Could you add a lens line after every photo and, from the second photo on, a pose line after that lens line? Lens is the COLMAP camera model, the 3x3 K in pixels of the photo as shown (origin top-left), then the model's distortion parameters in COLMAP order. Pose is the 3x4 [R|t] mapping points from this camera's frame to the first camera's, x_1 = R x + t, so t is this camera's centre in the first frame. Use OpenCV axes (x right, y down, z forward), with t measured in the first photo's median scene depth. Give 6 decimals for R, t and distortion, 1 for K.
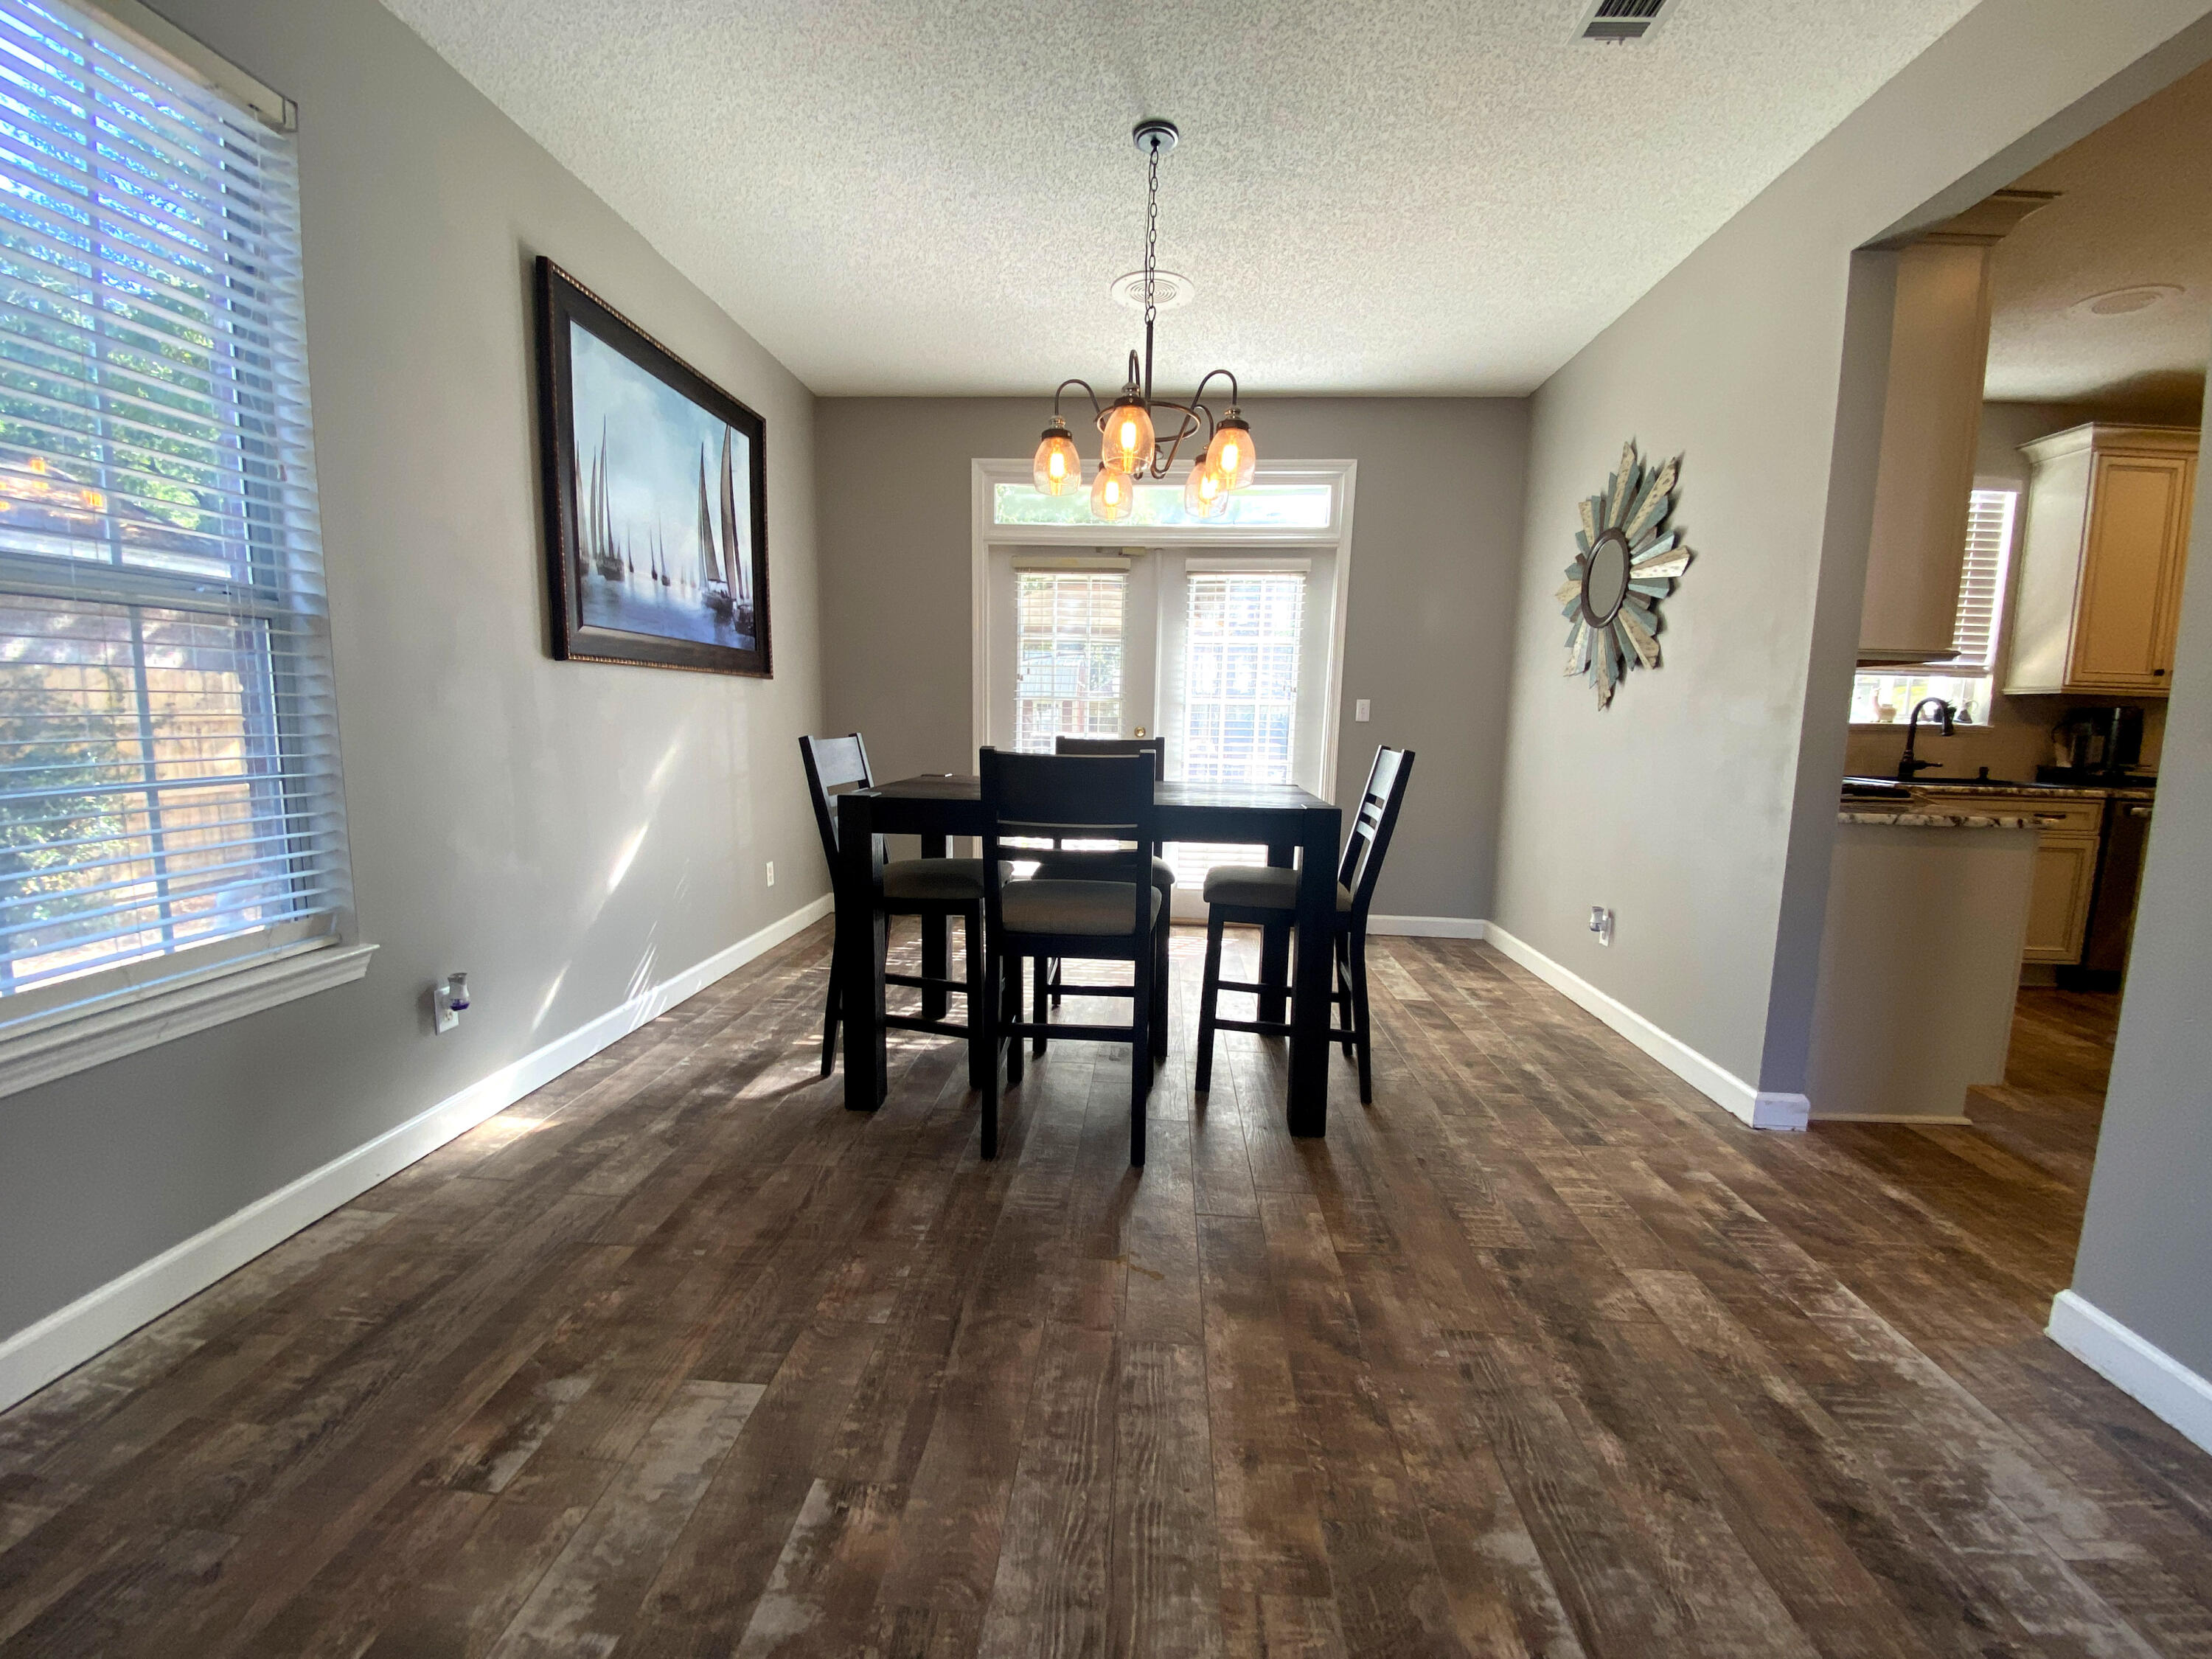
lens RADIAL K [[899.0, 0, 1121.4], [0, 899.0, 815.4], [0, 0, 1]] dist [-0.003710, -0.000723]
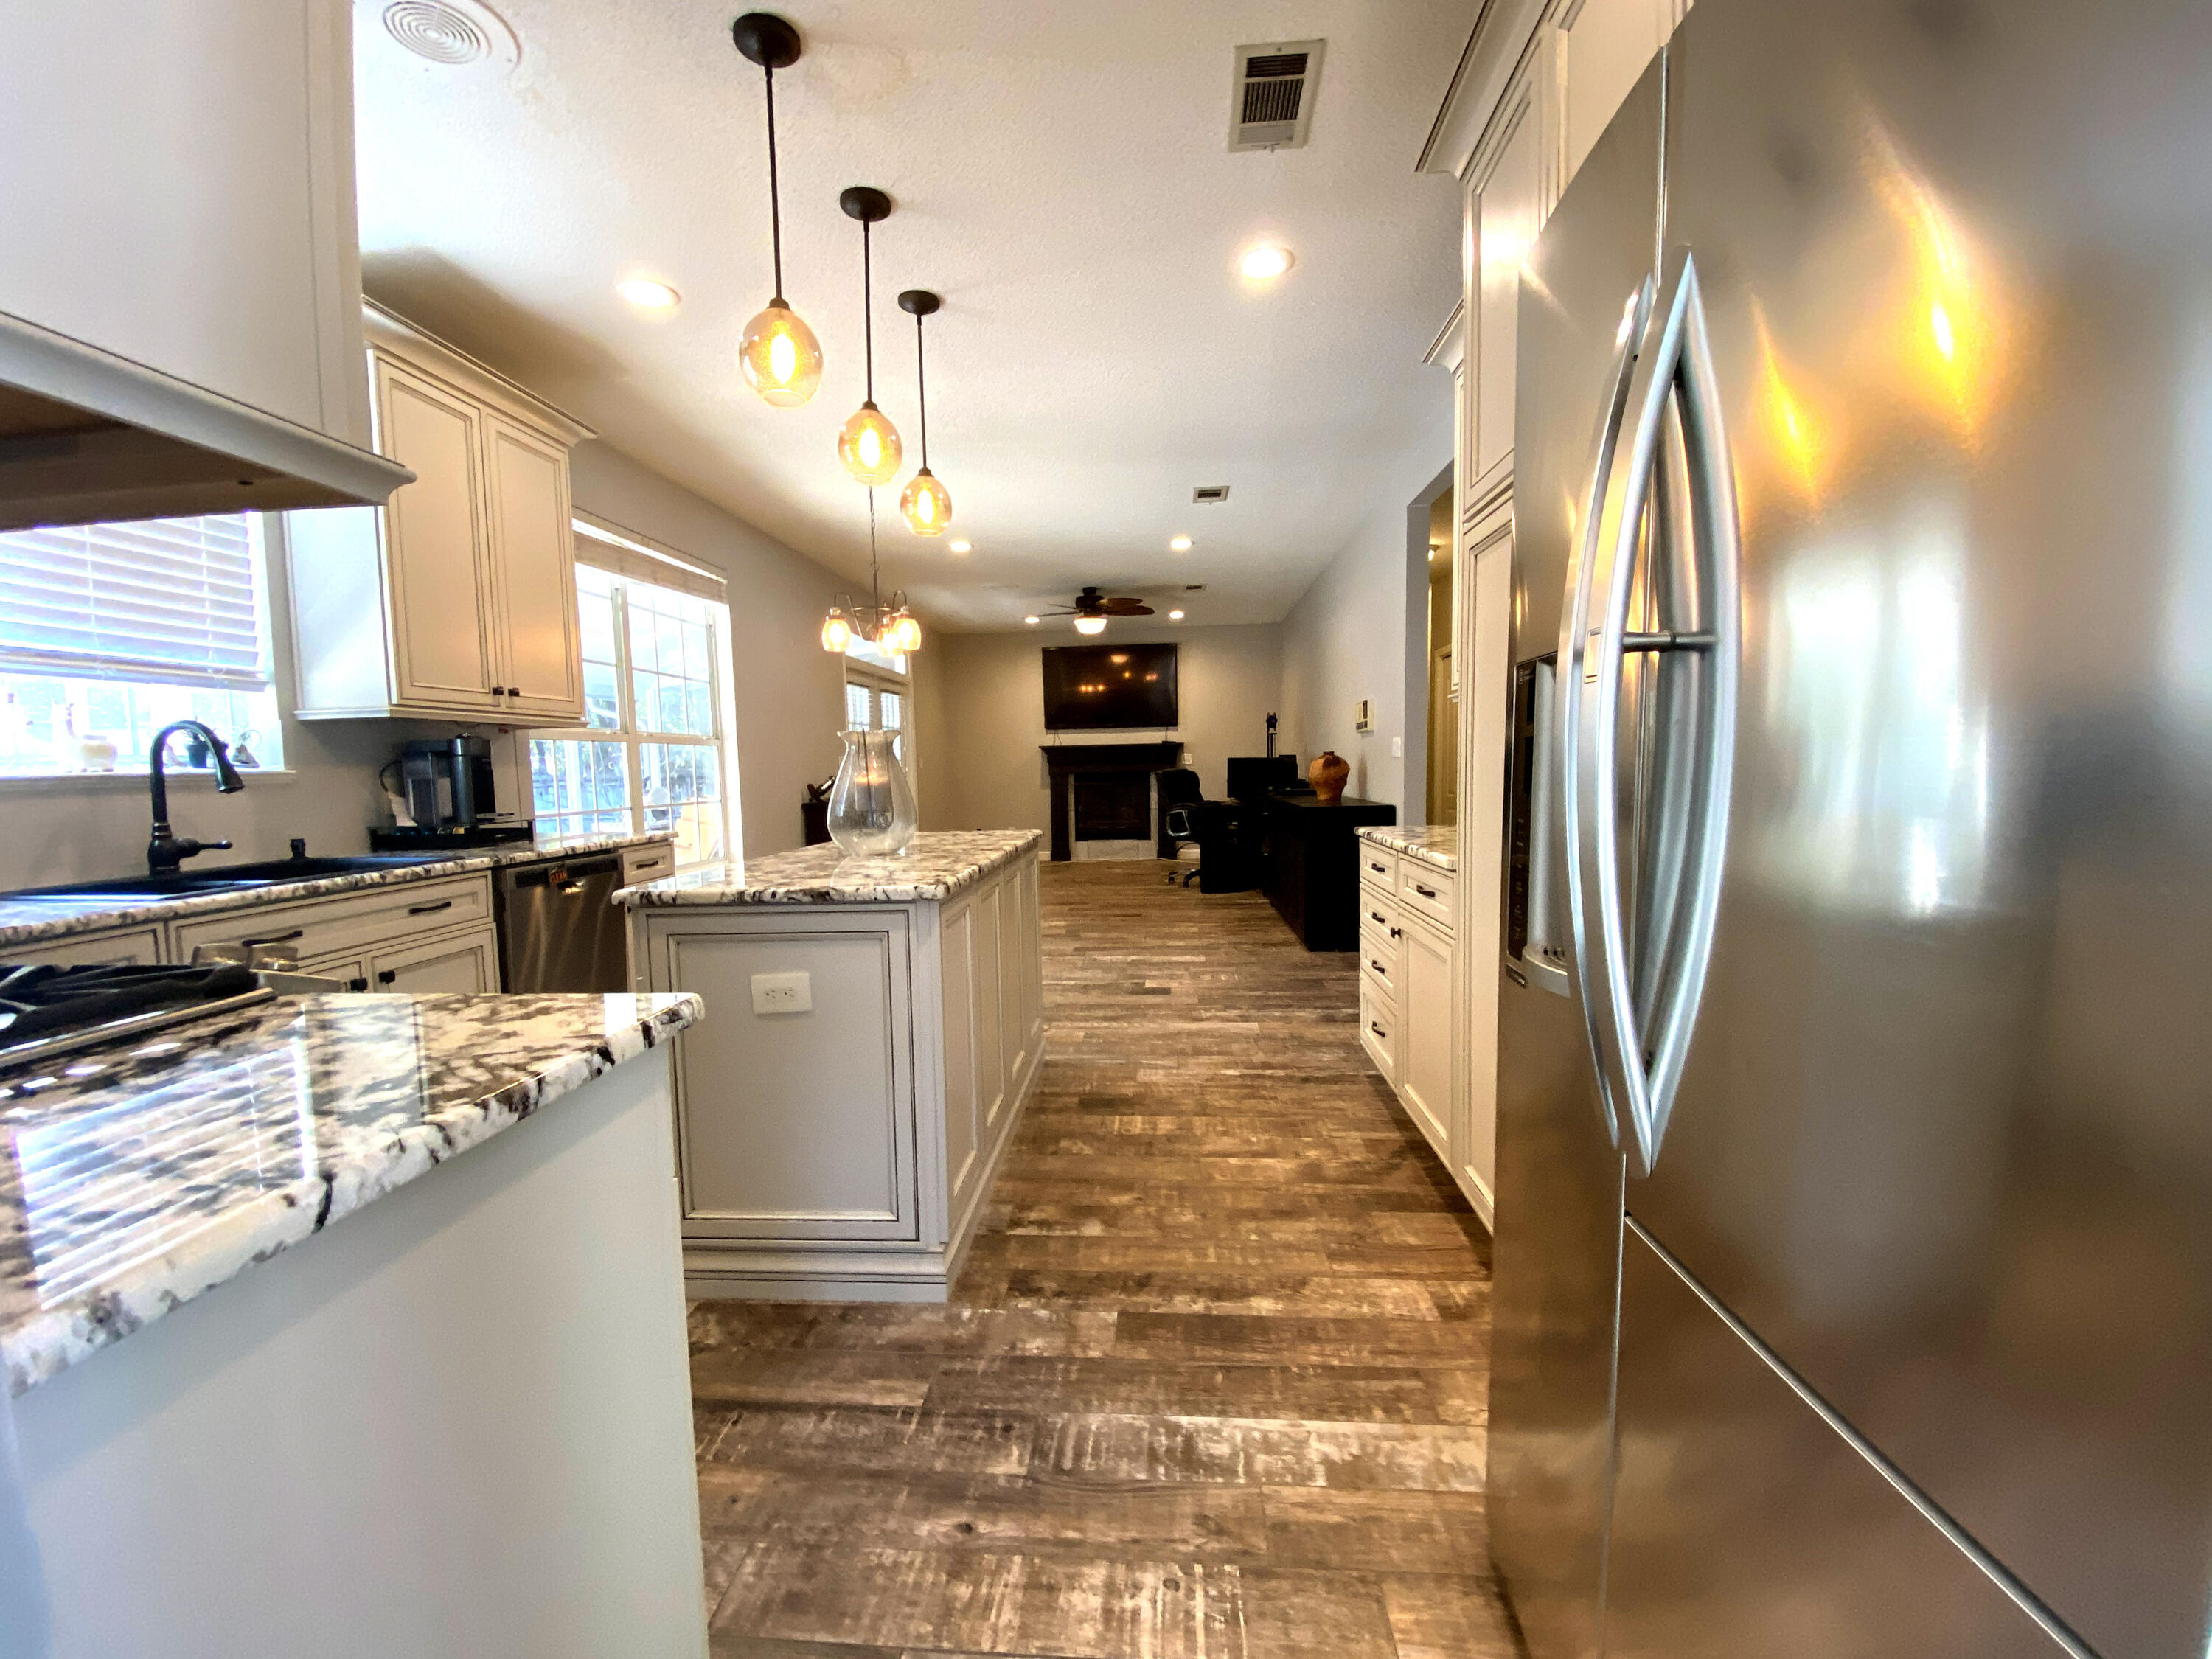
lens RADIAL K [[899.0, 0, 1119.9], [0, 899.0, 823.7], [0, 0, 1]] dist [-0.003710, -0.000723]
pose [[-0.000527, -0.099765, 0.995011, 0.366854], [0.135738, 0.985795, 0.098913, -0.048982], [-0.990745, 0.135113, 0.013022, 0.446217]]
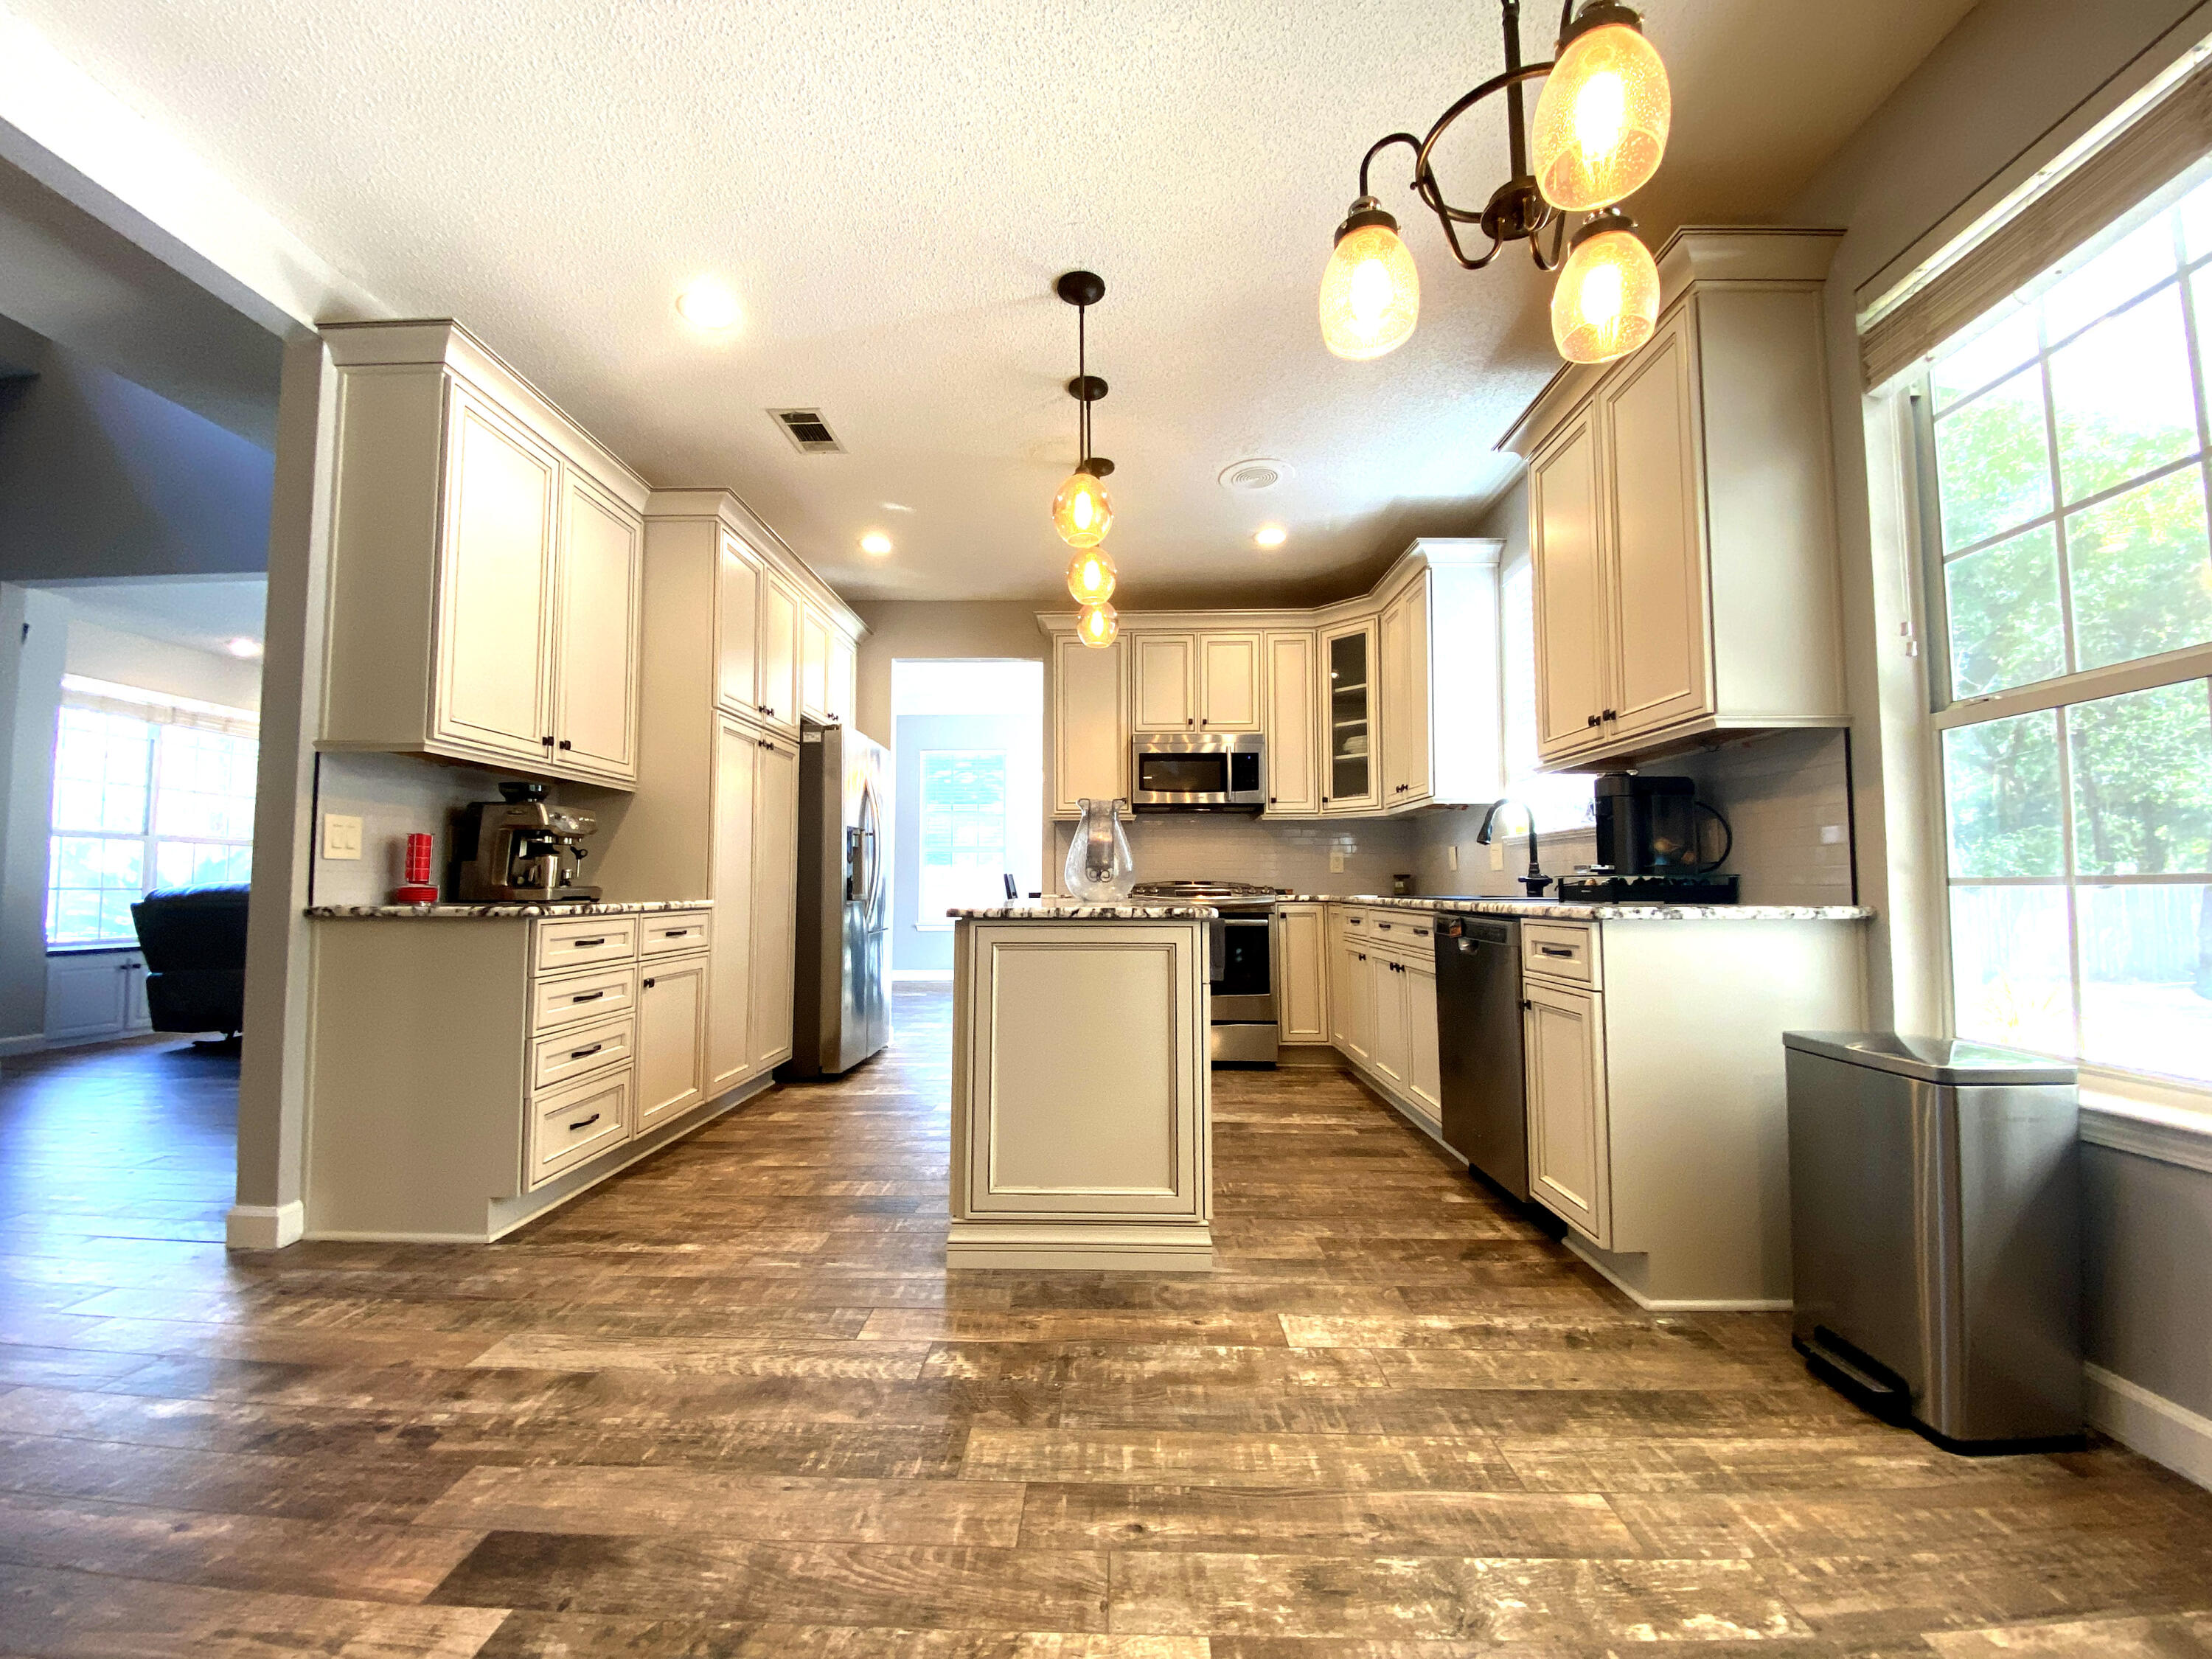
lens RADIAL K [[899.0, 0, 1105.1], [0, 899.0, 838.5], [0, 0, 1]] dist [-0.003710, -0.000723]
pose [[0.037092, -0.085507, -0.995647, 1.672021], [-0.116375, 0.989184, -0.089287, 0.019844], [0.992512, 0.119180, 0.026740, 0.597123]]
